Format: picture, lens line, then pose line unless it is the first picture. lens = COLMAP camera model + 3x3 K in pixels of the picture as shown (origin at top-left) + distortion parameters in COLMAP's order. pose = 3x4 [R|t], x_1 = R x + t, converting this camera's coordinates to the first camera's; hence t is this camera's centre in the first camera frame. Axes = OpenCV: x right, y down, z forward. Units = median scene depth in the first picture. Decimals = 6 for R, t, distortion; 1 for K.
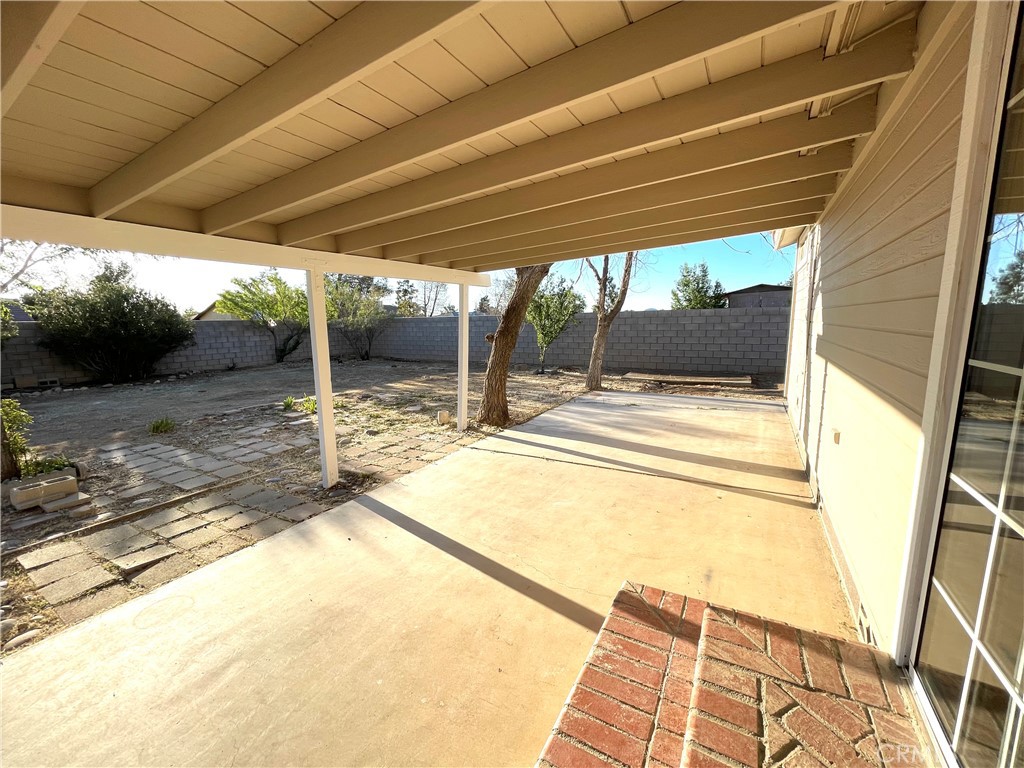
lens RADIAL K [[415.9, 0, 519.3], [0, 415.9, 381.0], [0, 0, 1]] dist [-0.008307, 0.000420]
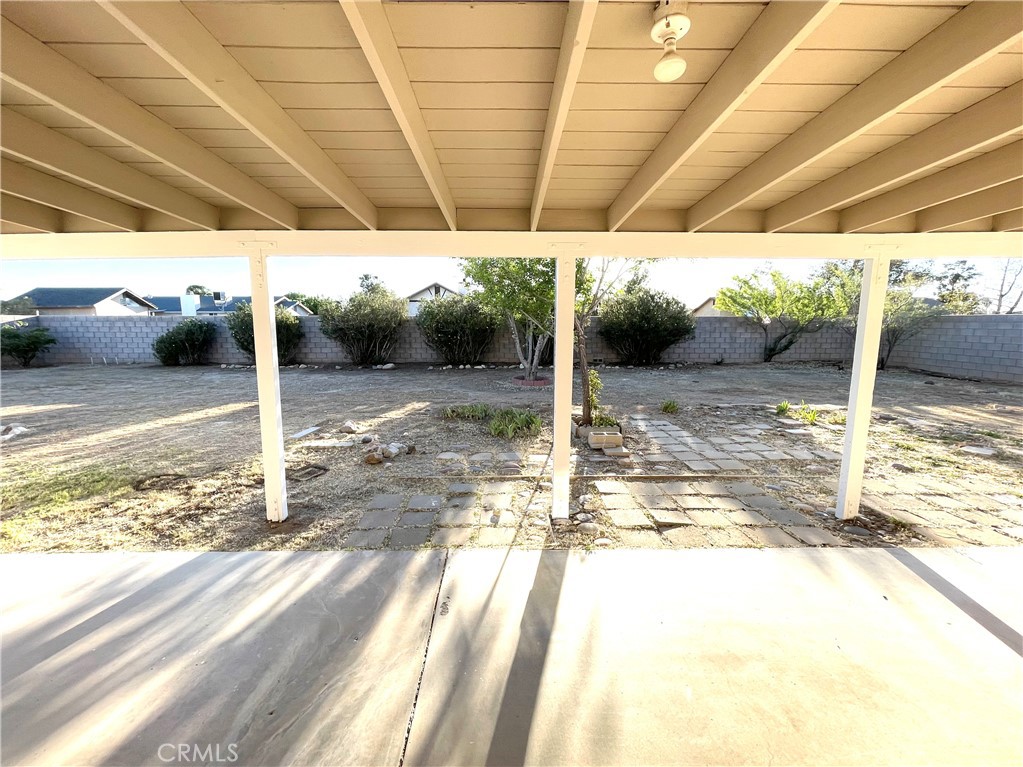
lens RADIAL K [[440.9, 0, 505.8], [0, 440.9, 378.1], [0, 0, 1]] dist [-0.002494, 0.000809]
pose [[0.499782, 0.128285, -0.856599, -0.060723], [-0.134440, 0.988475, 0.069596, 0.005194], [0.855654, 0.080379, 0.511268, -0.041114]]
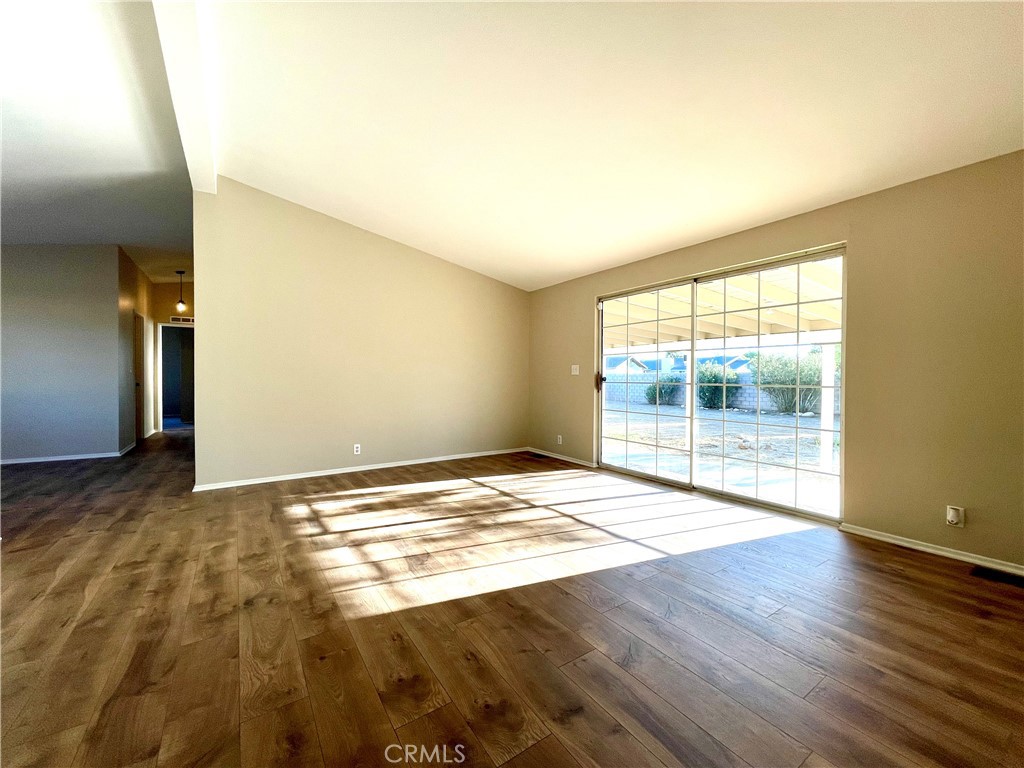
lens RADIAL K [[415.9, 0, 512.4], [0, 415.9, 378.6], [0, 0, 1]] dist [-0.008307, 0.000420]
pose [[-0.435922, 0.019745, -0.899768, 0.977997], [-0.124951, 0.988749, 0.082235, -0.019211], [0.891268, 0.148275, -0.428551, 0.068440]]
